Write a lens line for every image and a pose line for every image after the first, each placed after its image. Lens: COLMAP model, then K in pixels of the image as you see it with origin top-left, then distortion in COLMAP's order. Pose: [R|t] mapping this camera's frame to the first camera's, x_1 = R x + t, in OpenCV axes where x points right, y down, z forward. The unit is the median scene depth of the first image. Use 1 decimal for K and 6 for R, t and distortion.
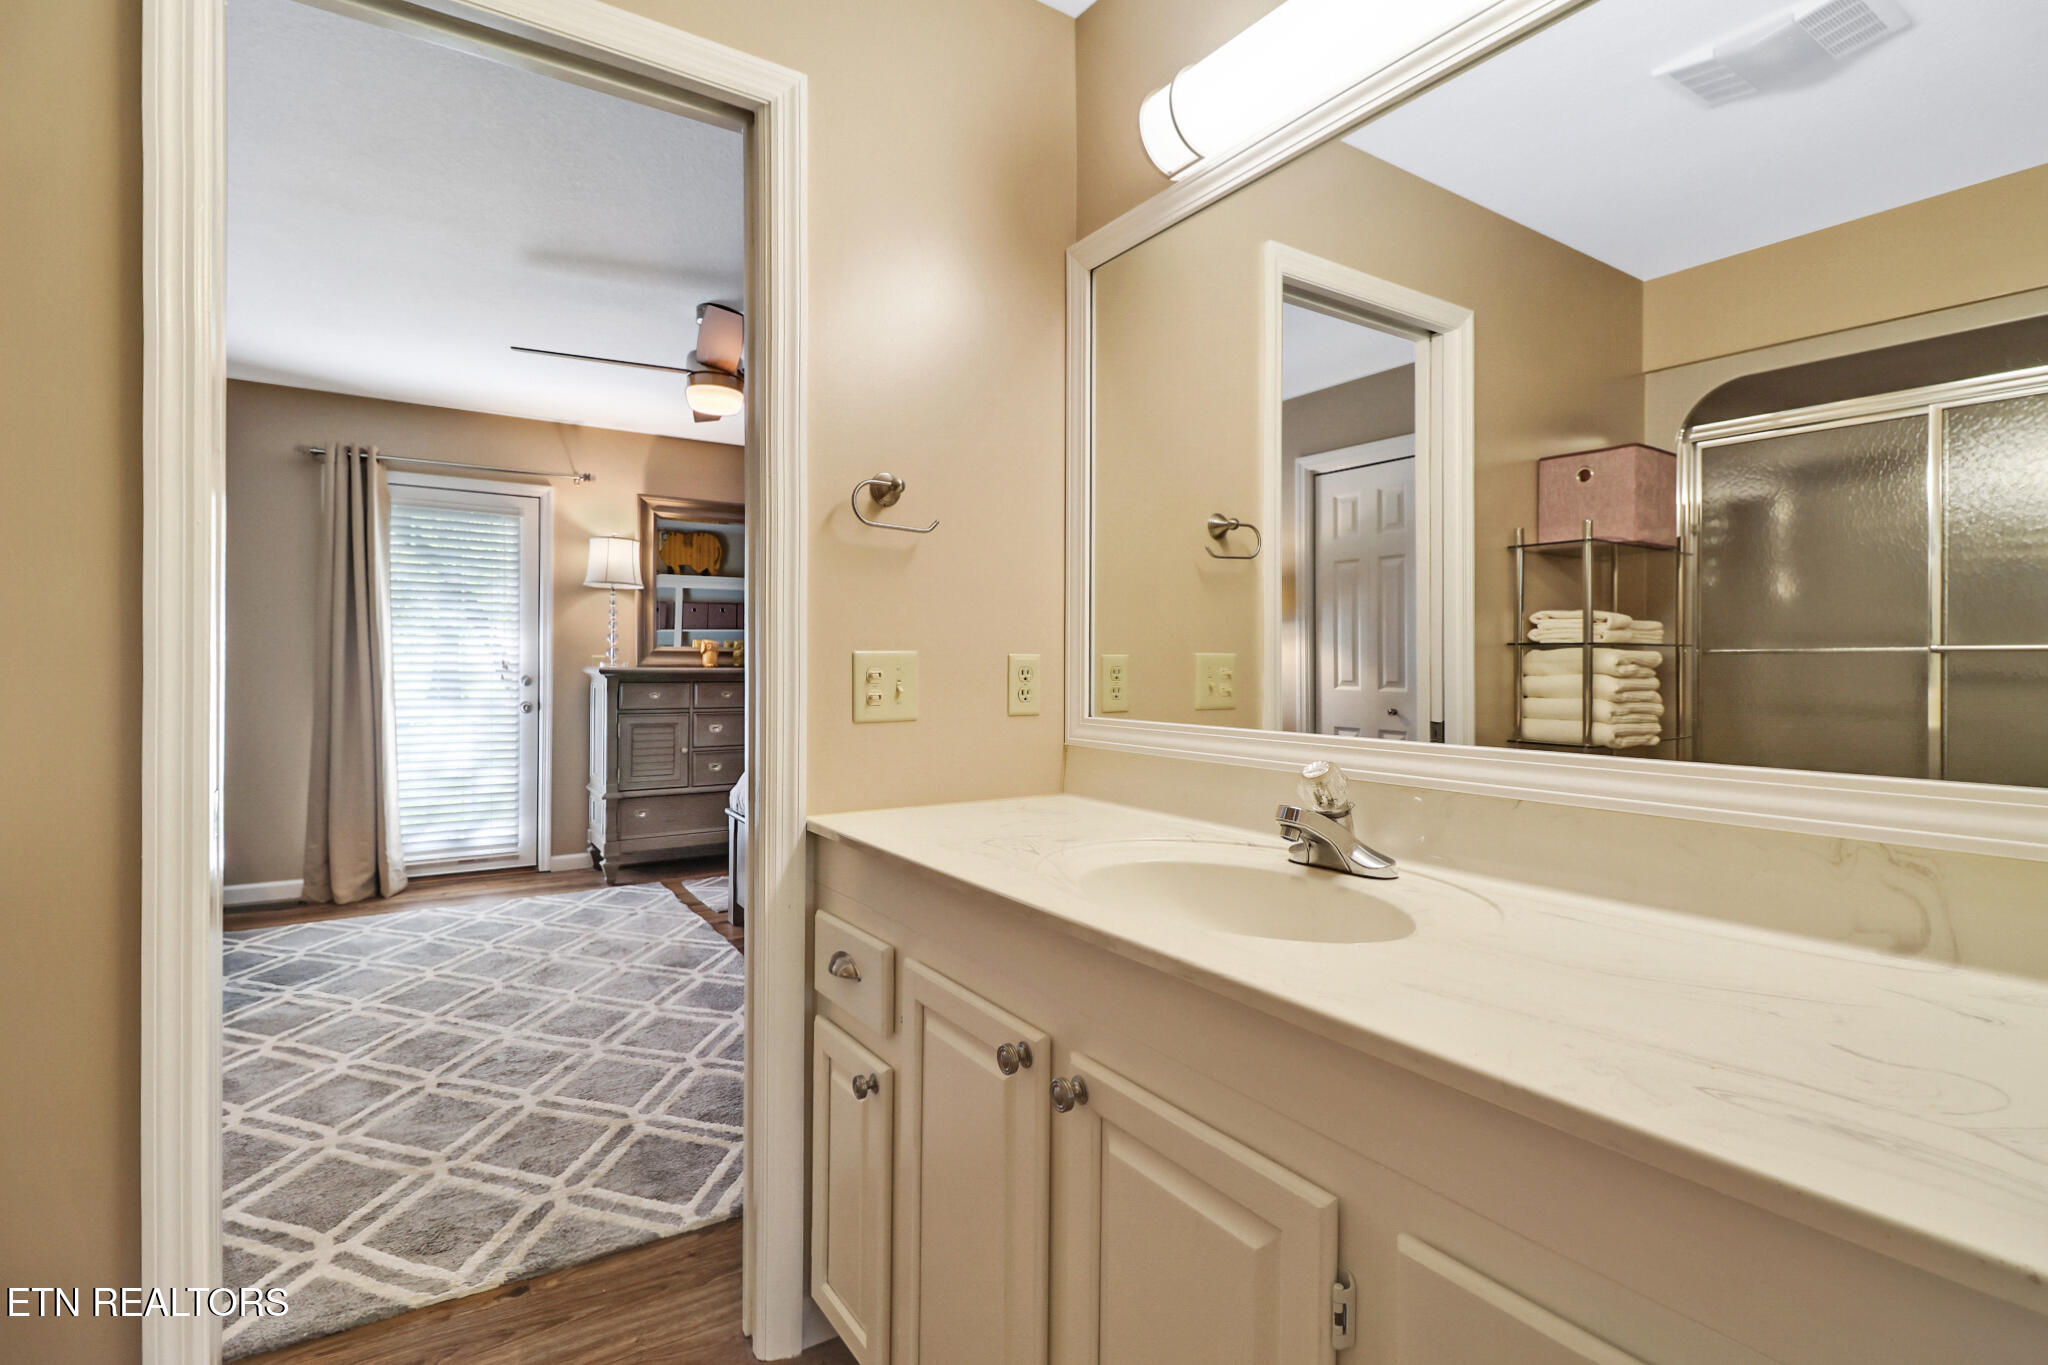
lens RADIAL K [[957.6, 0, 1025.2], [0, 957.6, 661.8], [0, 0, 1]] dist [0.026409, -0.027455]
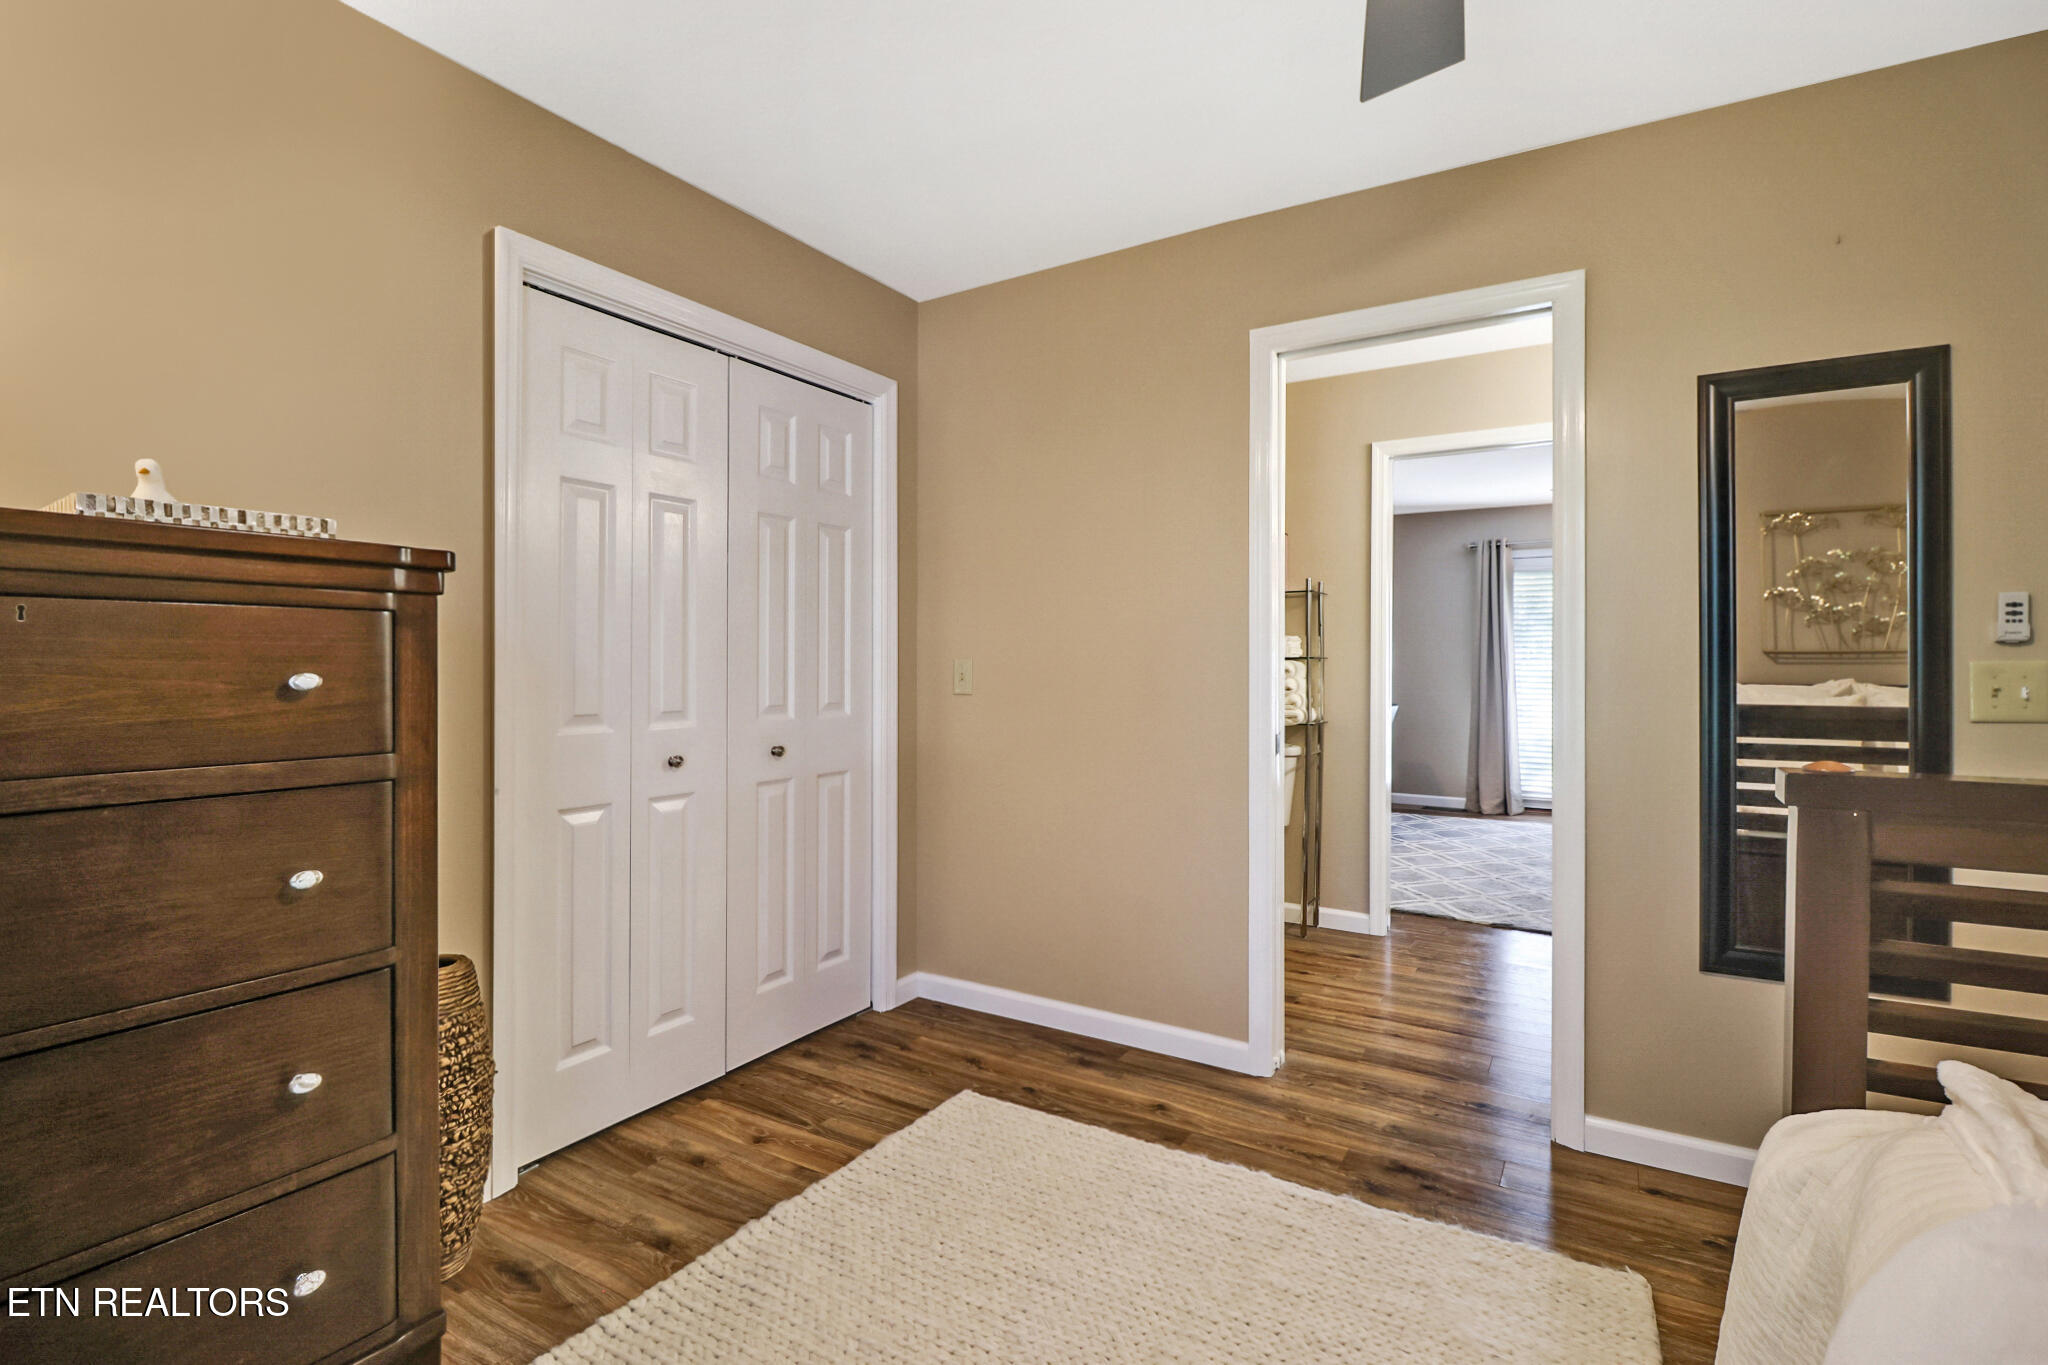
lens RADIAL K [[957.6, 0, 1025.2], [0, 957.6, 661.8], [0, 0, 1]] dist [0.026409, -0.027455]
pose [[0.430625, -0.007950, -0.902496, 0.453781], [-0.001573, 0.999953, -0.009559, 0.003253], [0.902529, 0.005536, 0.430593, -0.438507]]
